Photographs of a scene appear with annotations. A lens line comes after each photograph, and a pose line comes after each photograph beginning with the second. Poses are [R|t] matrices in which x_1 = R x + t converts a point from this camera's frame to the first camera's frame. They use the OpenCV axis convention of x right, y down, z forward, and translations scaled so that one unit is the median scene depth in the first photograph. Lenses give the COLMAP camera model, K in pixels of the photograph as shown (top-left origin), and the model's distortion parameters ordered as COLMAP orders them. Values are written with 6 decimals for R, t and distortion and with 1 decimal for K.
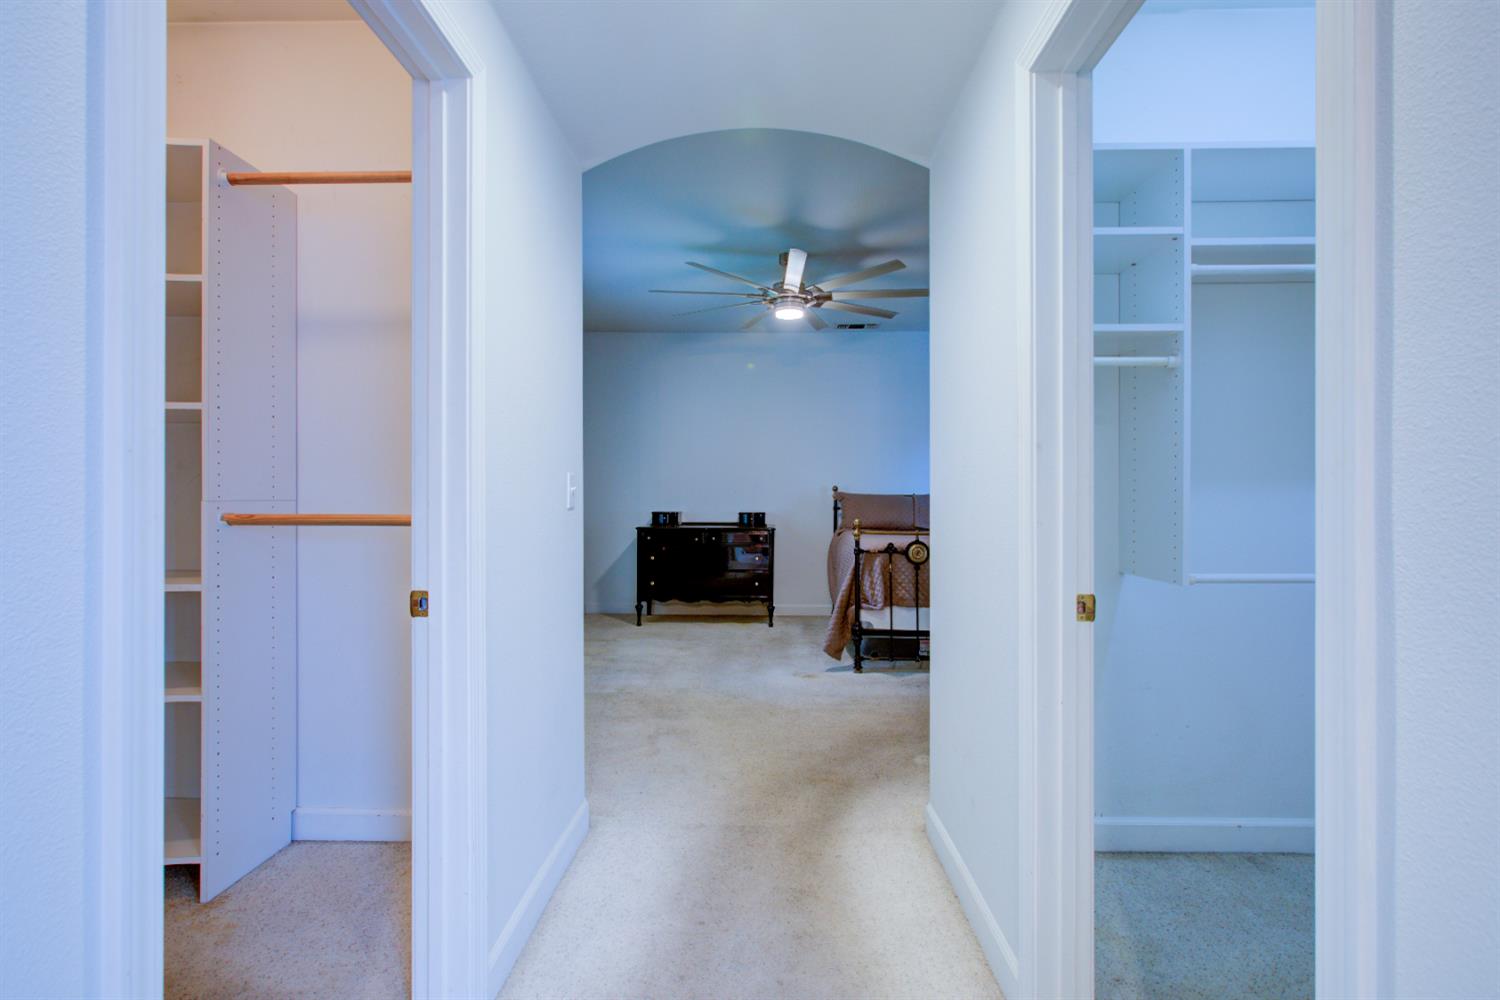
lens RADIAL K [[708.8, 0, 755.7], [0, 708.8, 498.6], [0, 0, 1]] dist [0.001360, 0.003132]
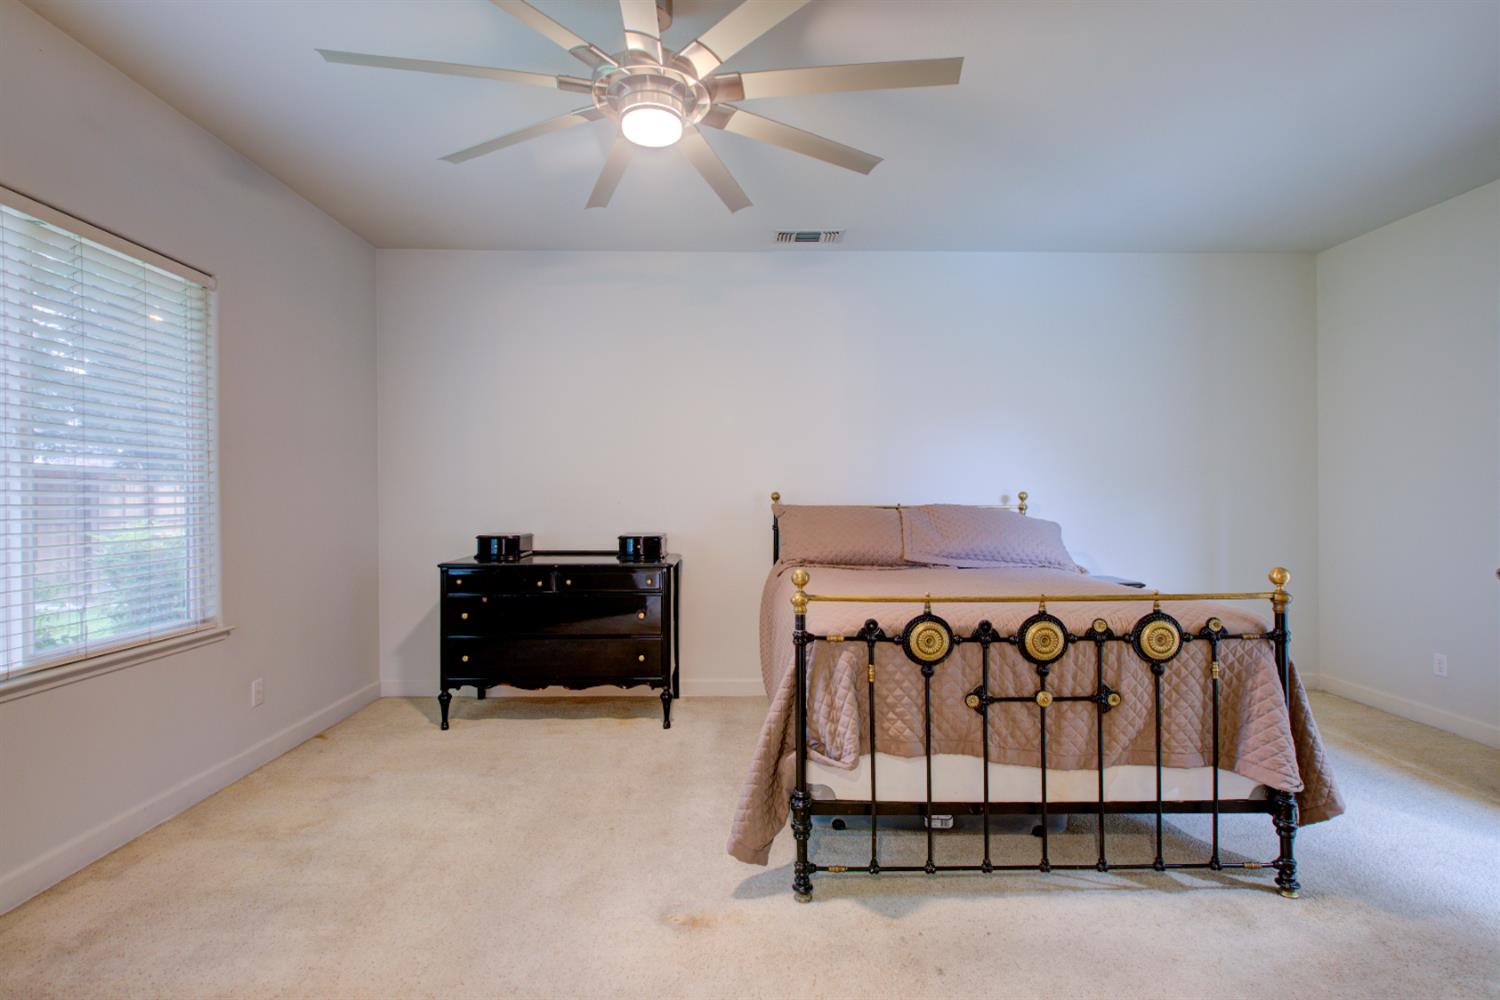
lens RADIAL K [[708.8, 0, 742.8], [0, 708.8, 495.6], [0, 0, 1]] dist [0.001360, 0.003132]
pose [[0.999469, -0.004342, 0.032307, 0.090290], [0.004525, 0.999974, -0.005578, -0.016965], [-0.032282, 0.005721, 0.999462, 0.531760]]
